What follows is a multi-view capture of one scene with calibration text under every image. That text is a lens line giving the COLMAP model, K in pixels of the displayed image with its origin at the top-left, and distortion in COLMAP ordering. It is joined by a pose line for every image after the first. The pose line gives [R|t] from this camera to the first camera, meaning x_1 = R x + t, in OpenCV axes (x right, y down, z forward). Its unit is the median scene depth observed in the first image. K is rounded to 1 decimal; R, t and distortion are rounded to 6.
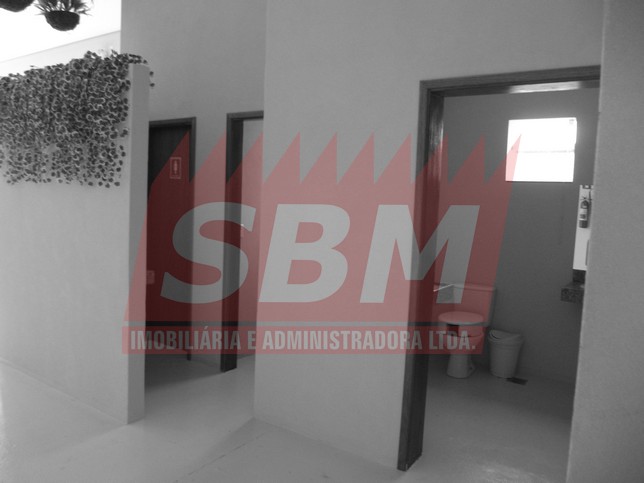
lens RADIAL K [[542.8, 0, 322.4], [0, 542.8, 241.4], [0, 0, 1]] dist [-0.065575, -0.000820]
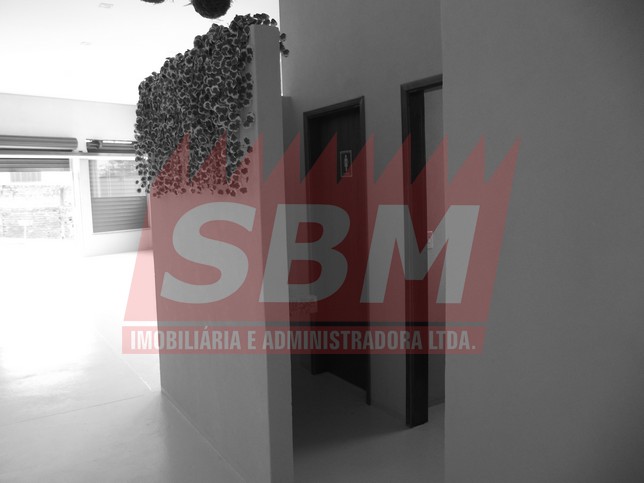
lens RADIAL K [[542.8, 0, 321.9], [0, 542.8, 241.5], [0, 0, 1]] dist [-0.065575, -0.000820]
pose [[0.923758, -0.034819, -0.381390, 0.000353], [0.038232, 0.999268, 0.001375, -0.033237], [0.381062, -0.015851, 0.924413, 0.348208]]
